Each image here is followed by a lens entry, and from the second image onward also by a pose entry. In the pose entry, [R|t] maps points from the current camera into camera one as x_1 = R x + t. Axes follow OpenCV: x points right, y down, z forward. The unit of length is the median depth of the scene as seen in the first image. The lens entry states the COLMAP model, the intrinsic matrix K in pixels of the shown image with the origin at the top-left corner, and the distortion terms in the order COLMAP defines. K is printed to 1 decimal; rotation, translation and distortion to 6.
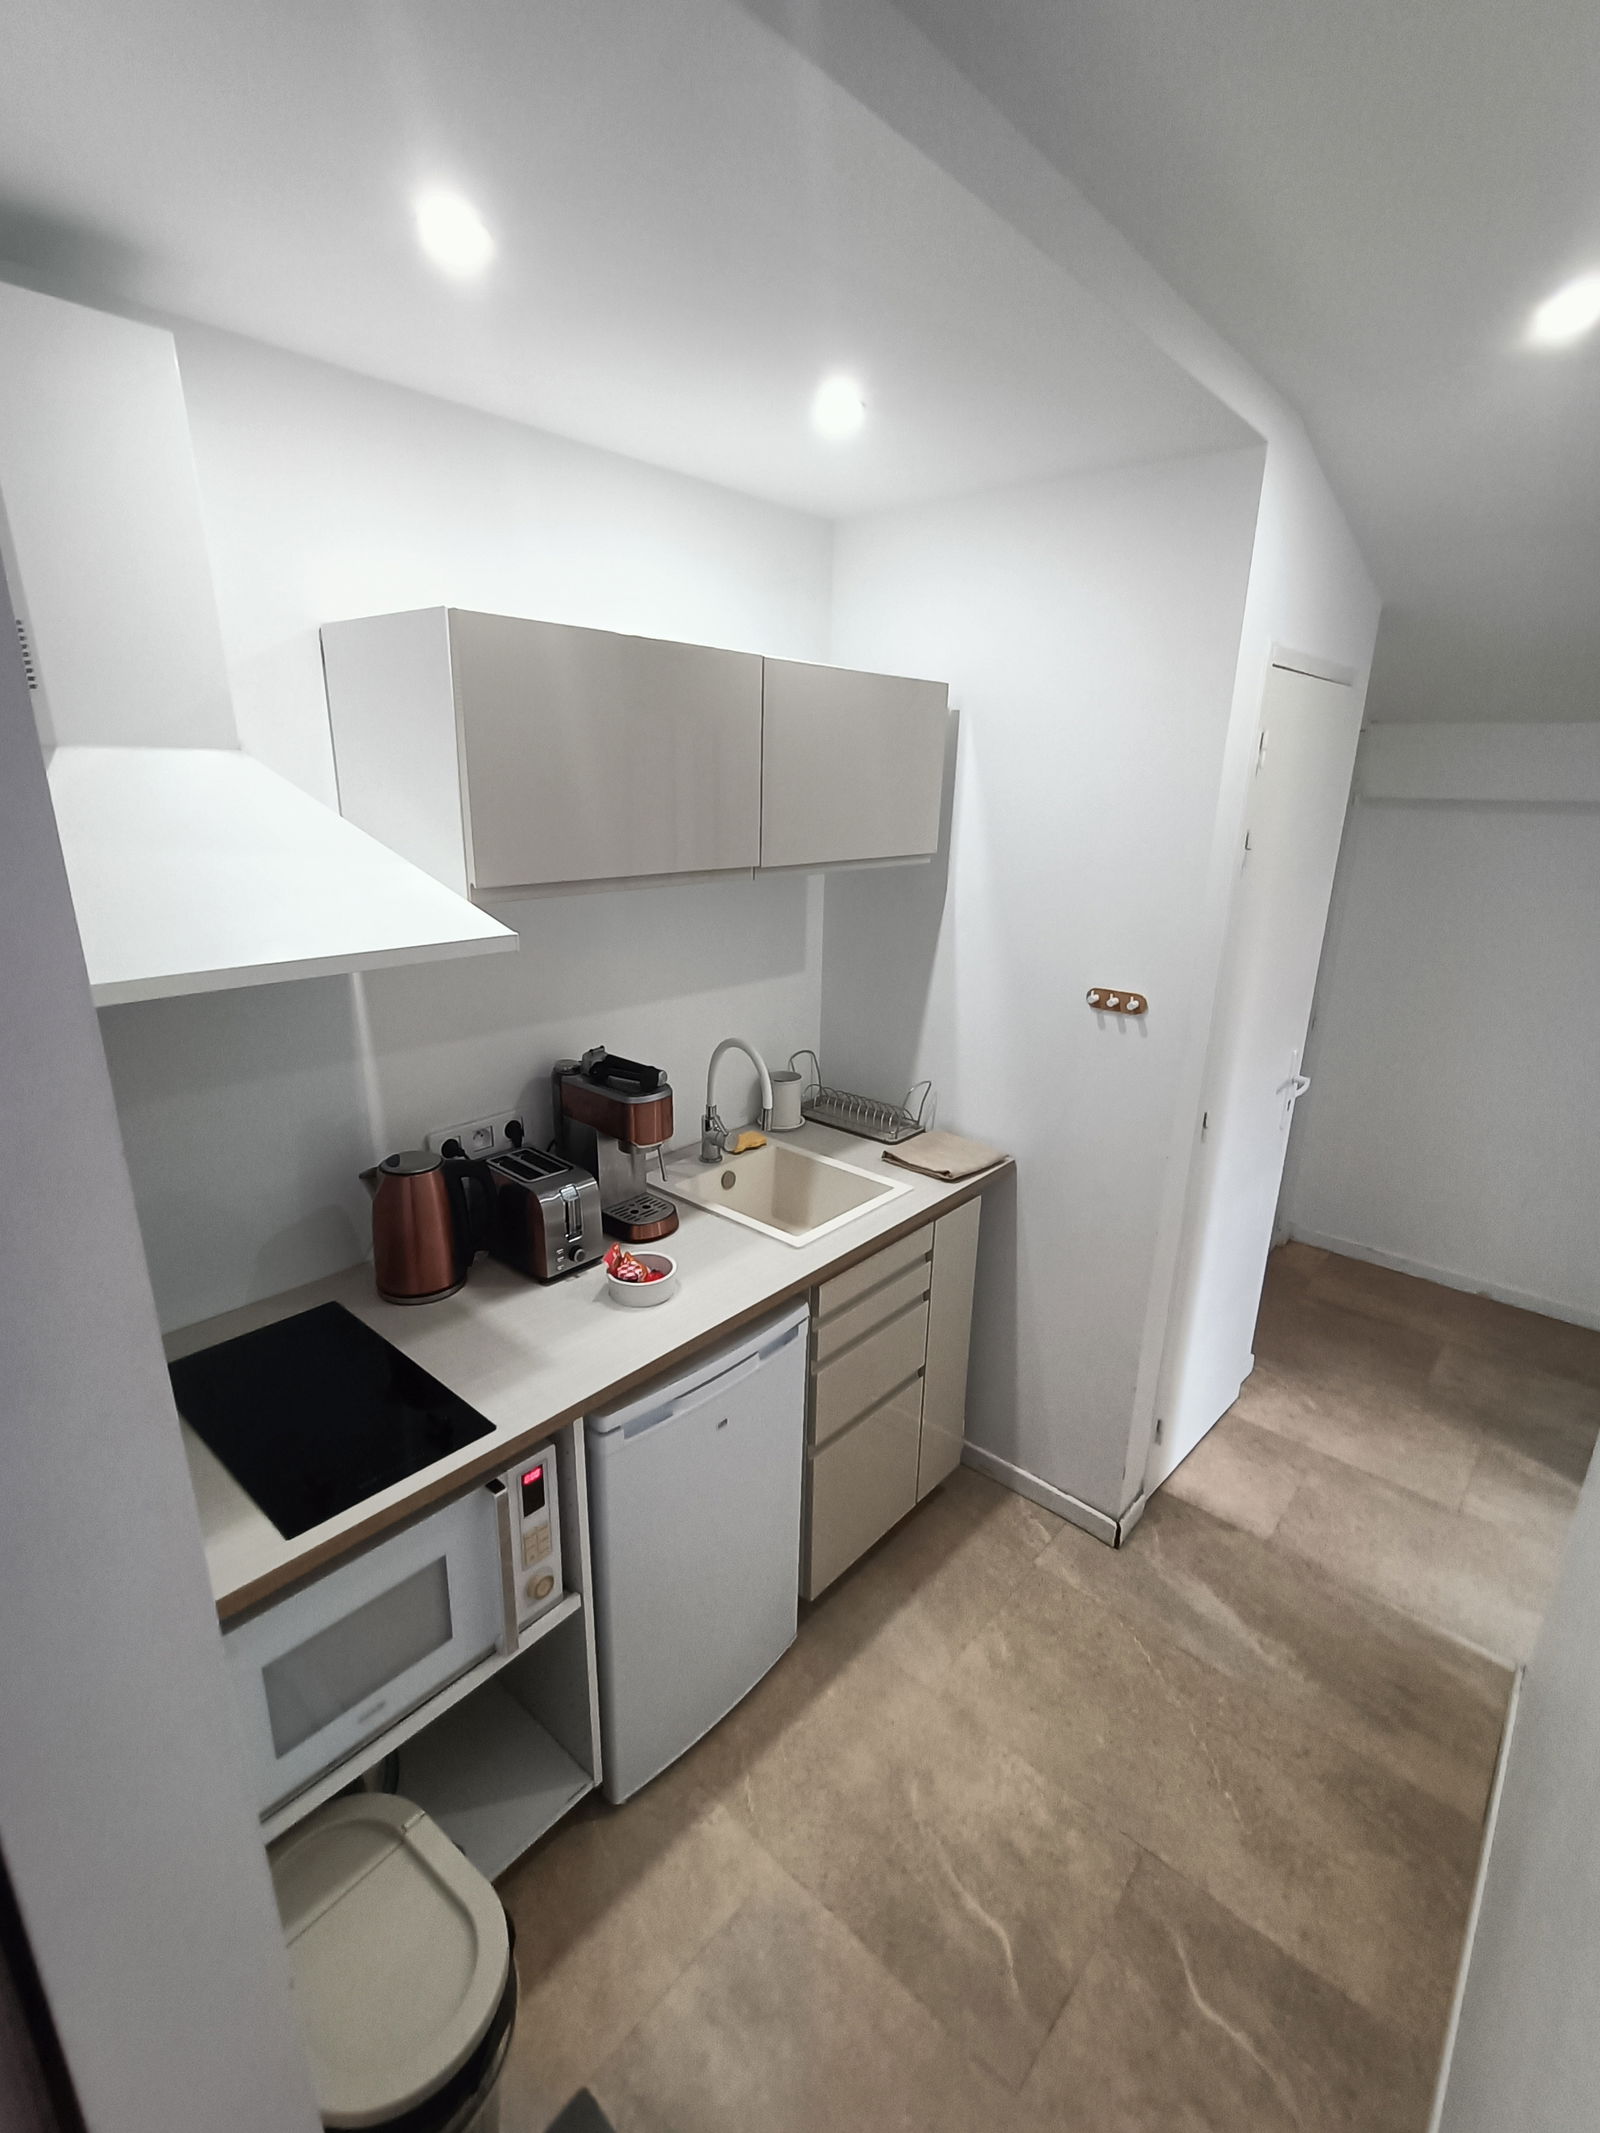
lens RADIAL K [[981.1, 0, 799.2], [0, 981.1, 1074.3], [0, 0, 1]] dist [0.003696, -0.000459]
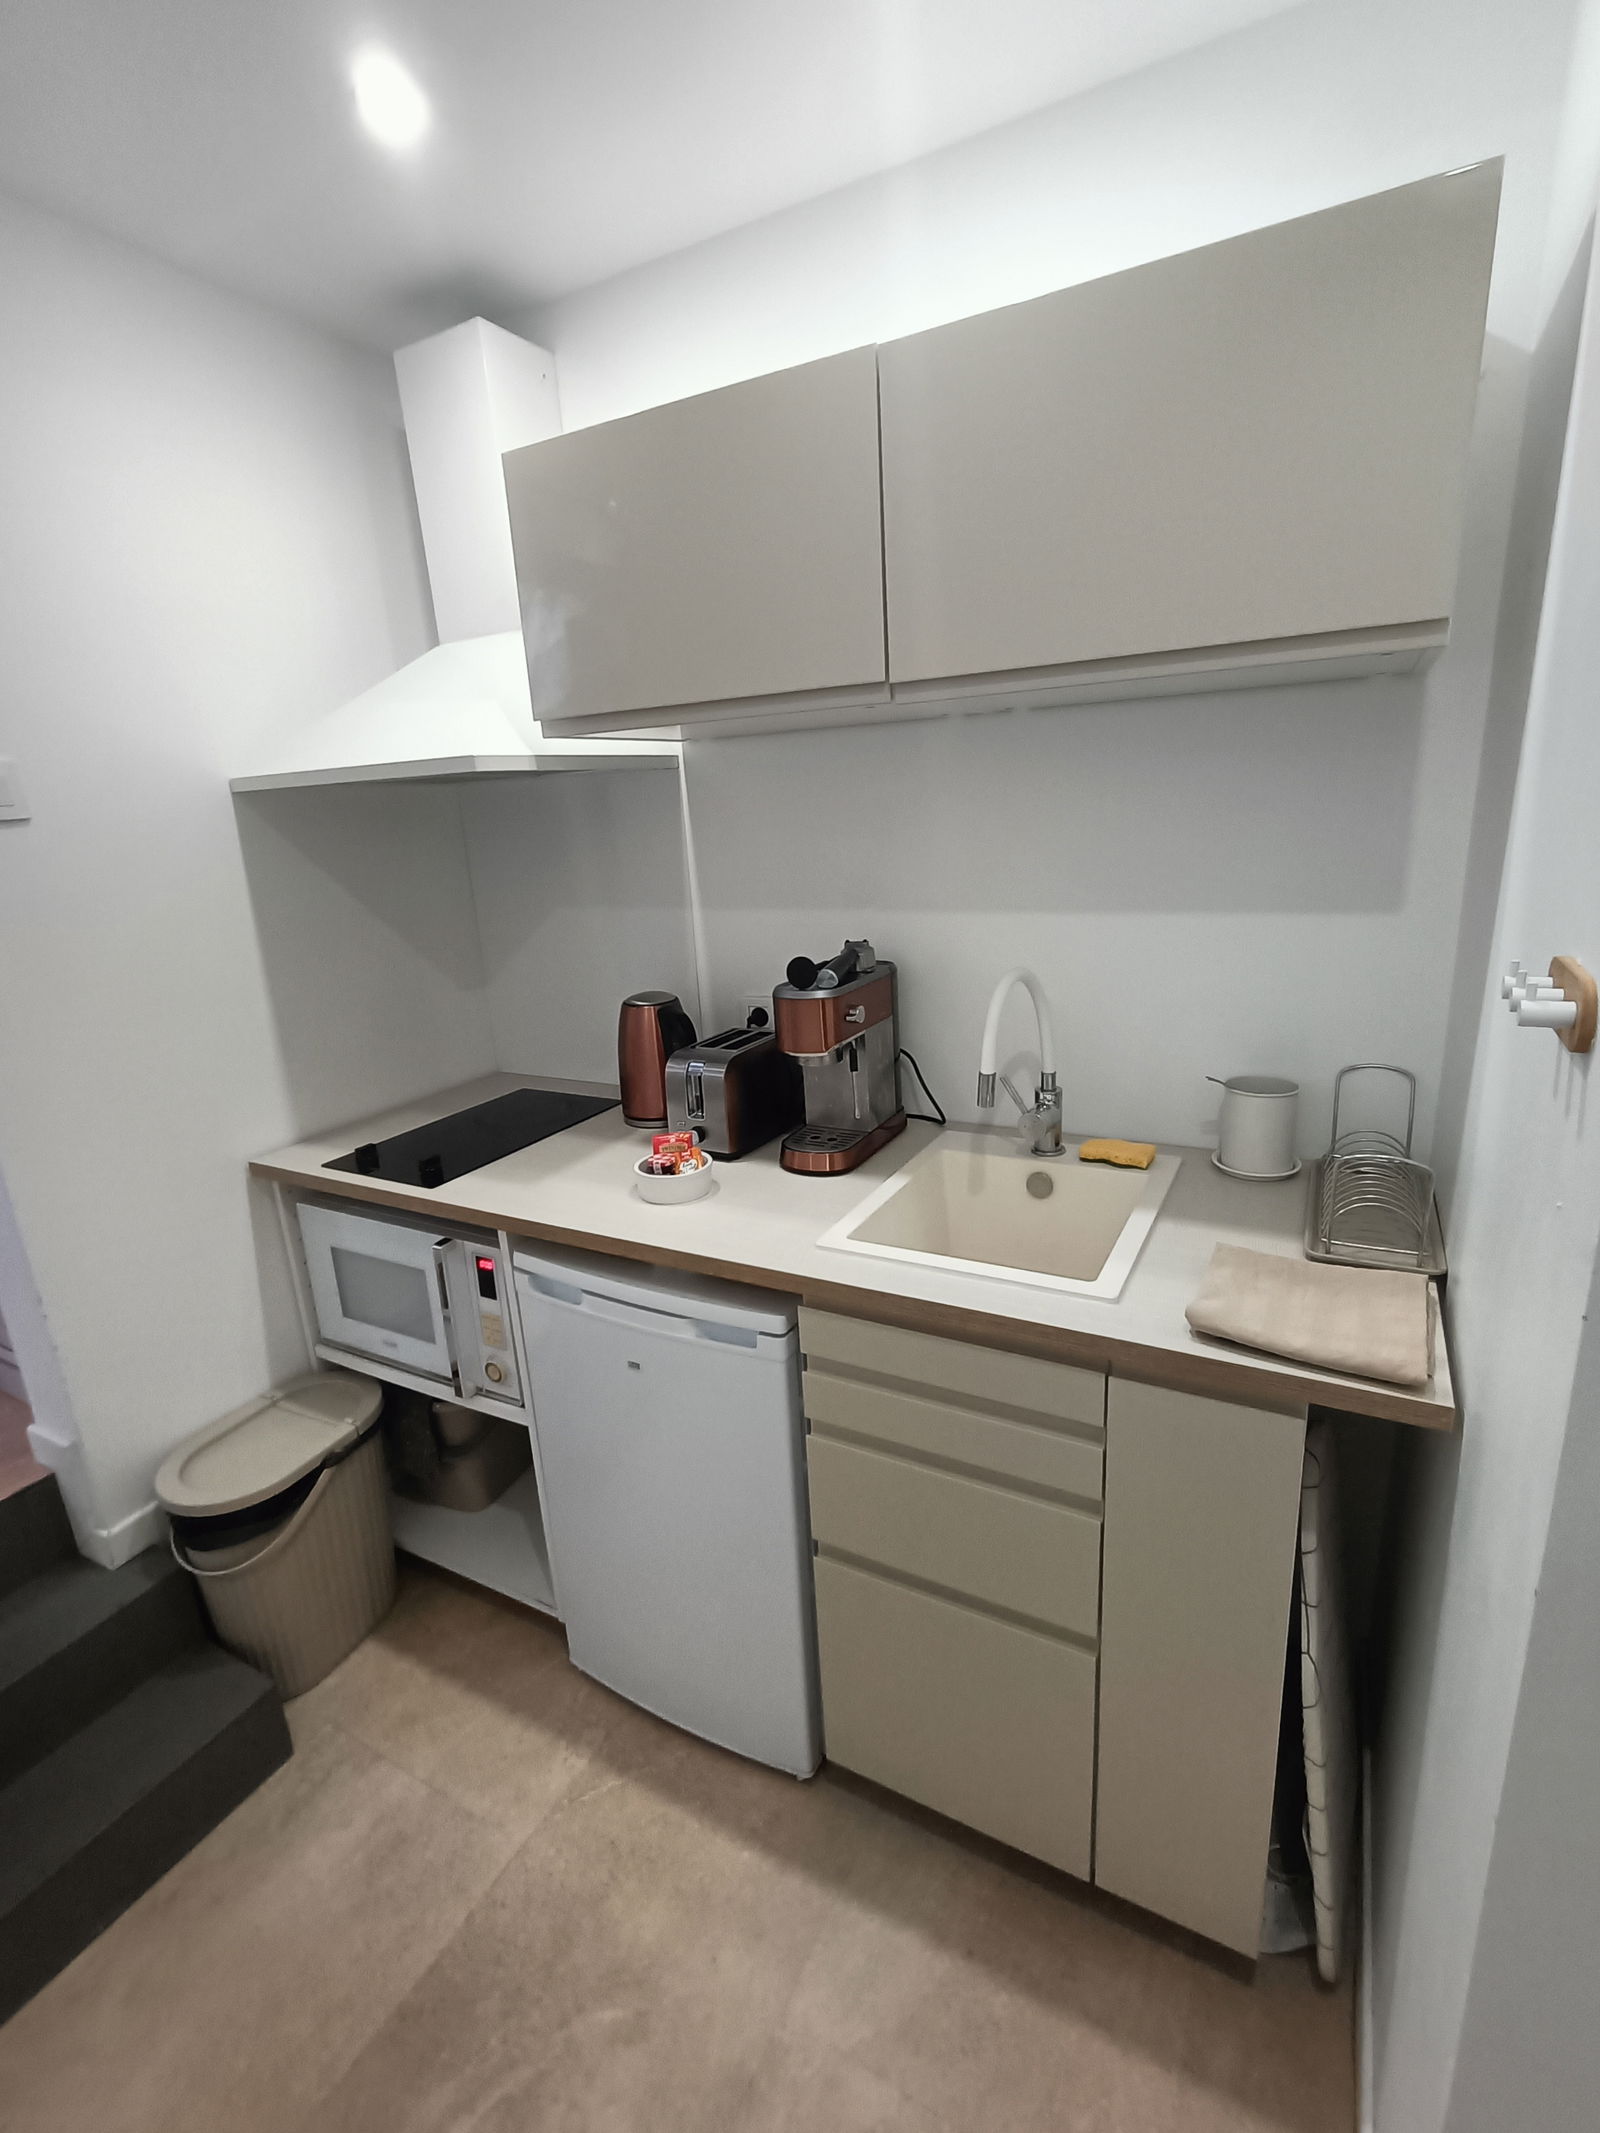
lens RADIAL K [[973.8, 0, 804.3], [0, 973.8, 1071.5], [0, 0, 1]] dist [0.002190, -0.001570]
pose [[0.215096, 0.229087, -0.949343, 0.612895], [-0.233837, 0.955901, 0.177688, -0.058125], [0.948185, 0.183771, 0.259180, 0.781586]]
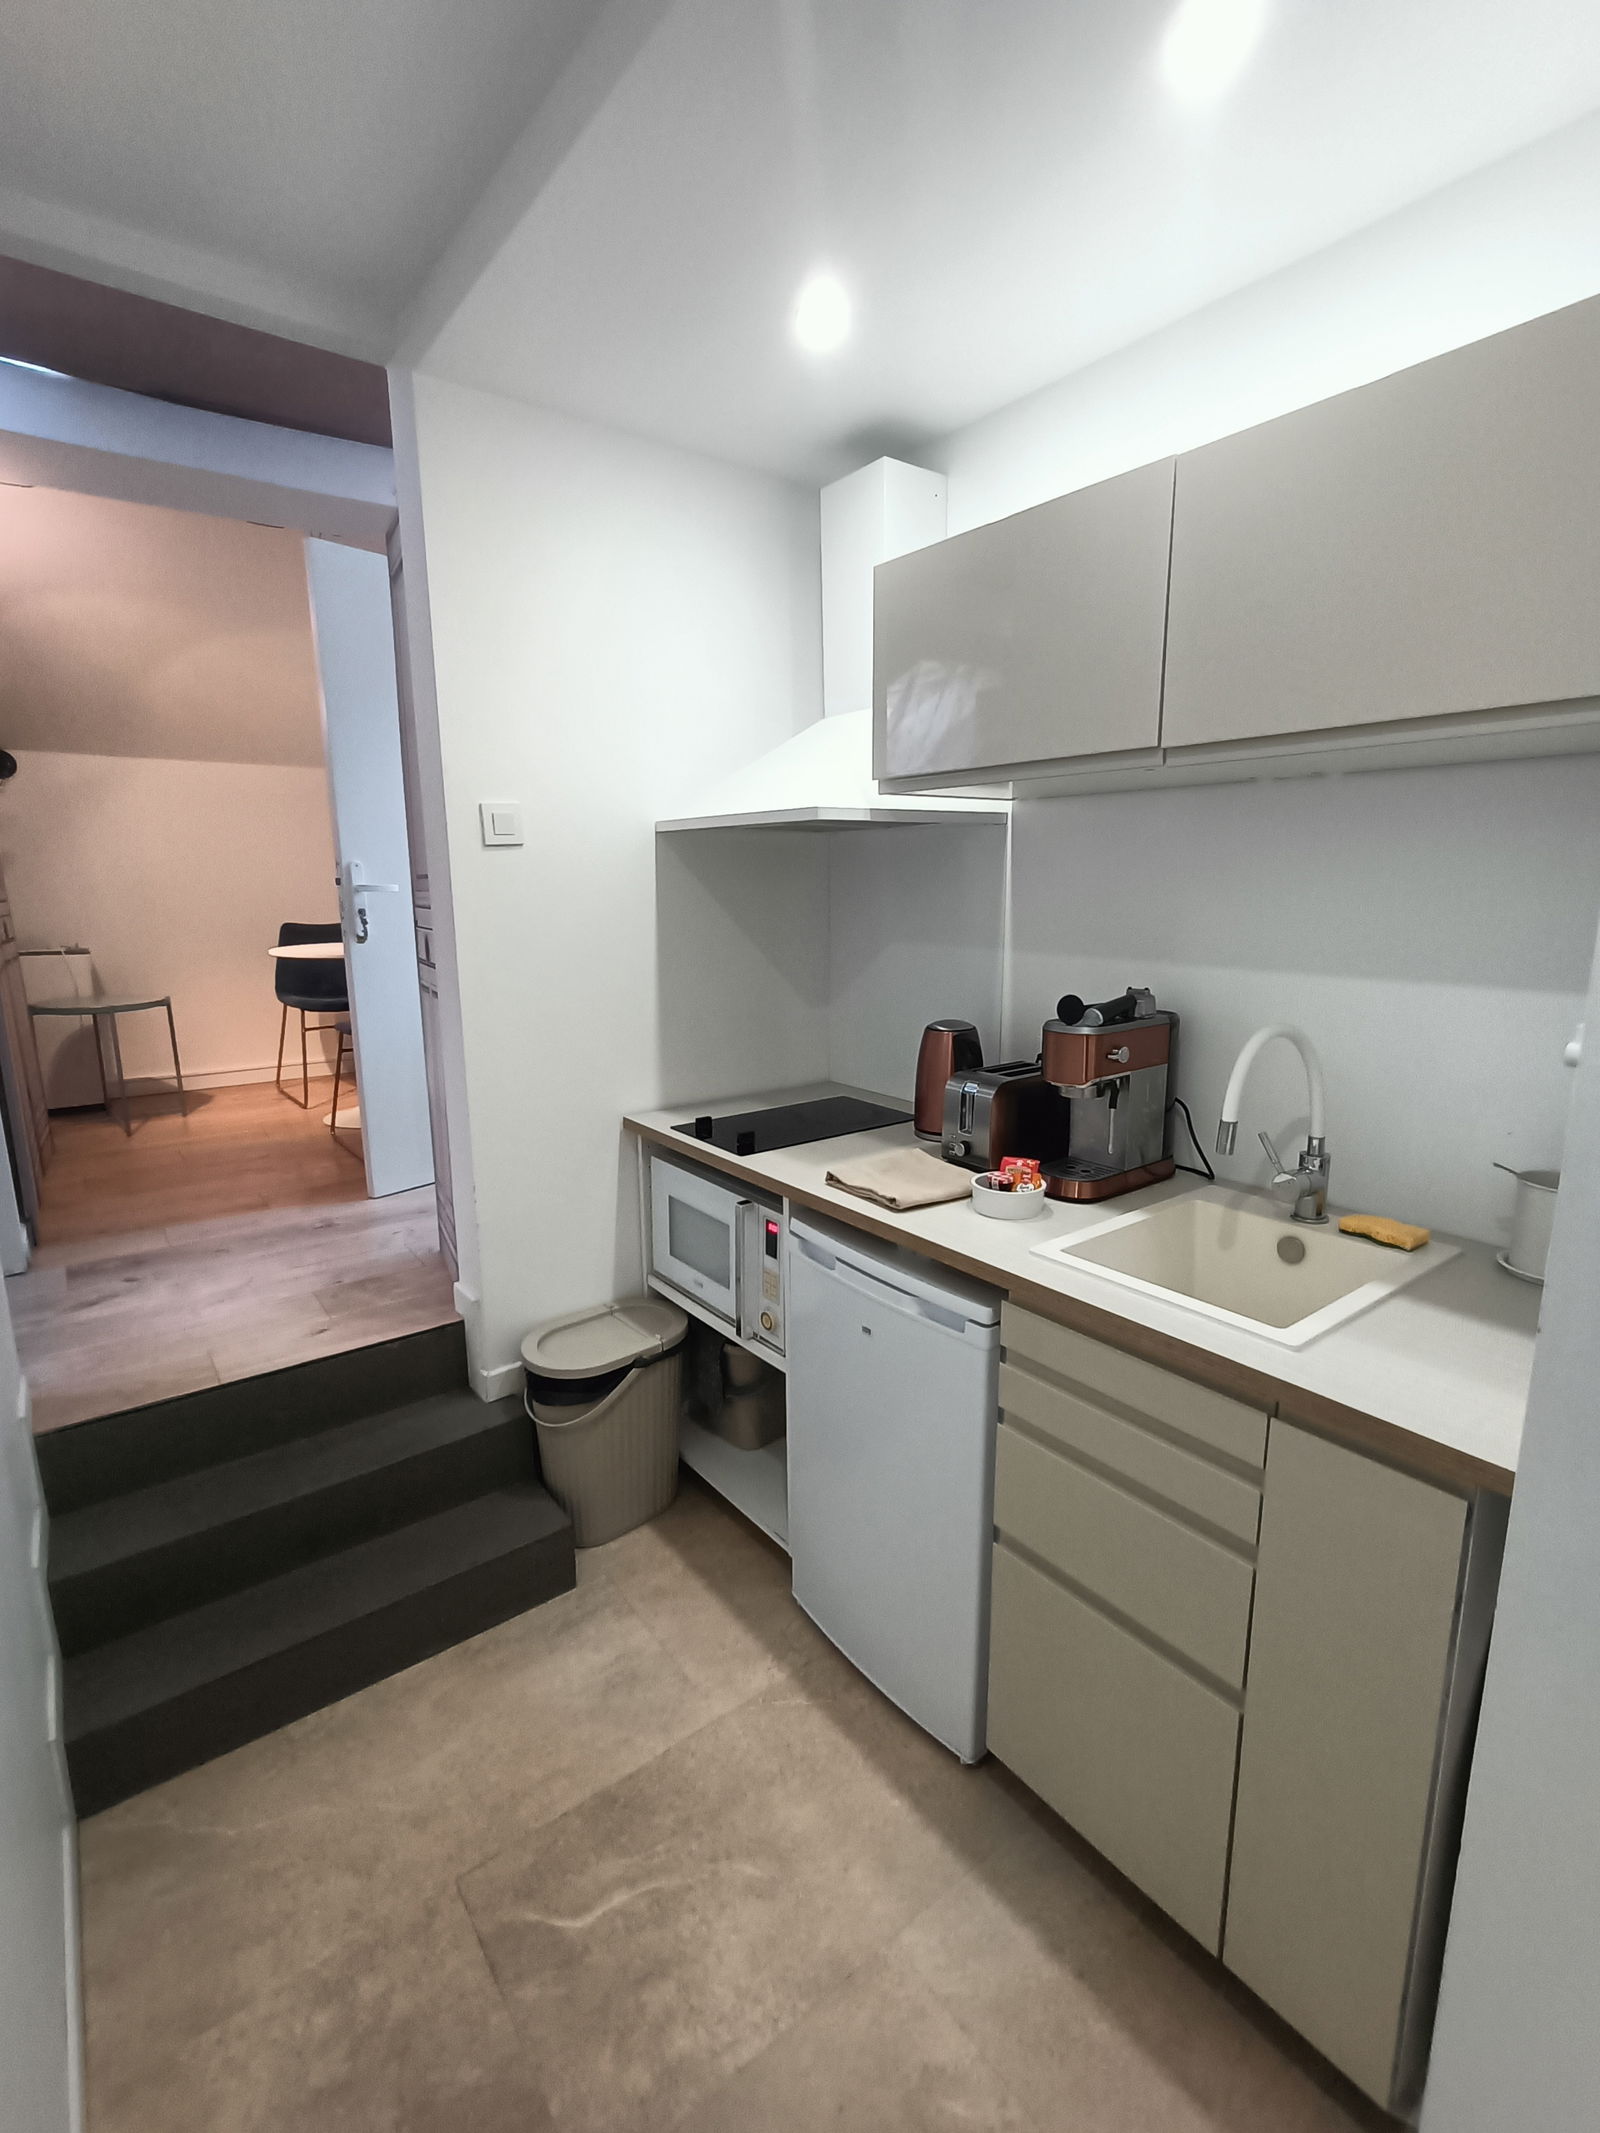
lens RADIAL K [[981.1, 0, 799.2], [0, 981.1, 1074.3], [0, 0, 1]] dist [0.003696, -0.000459]
pose [[-0.204116, 0.172787, -0.963577, 0.732141], [-0.288599, 0.929934, 0.227889, -0.068638], [0.935440, 0.324603, -0.139948, 0.884543]]
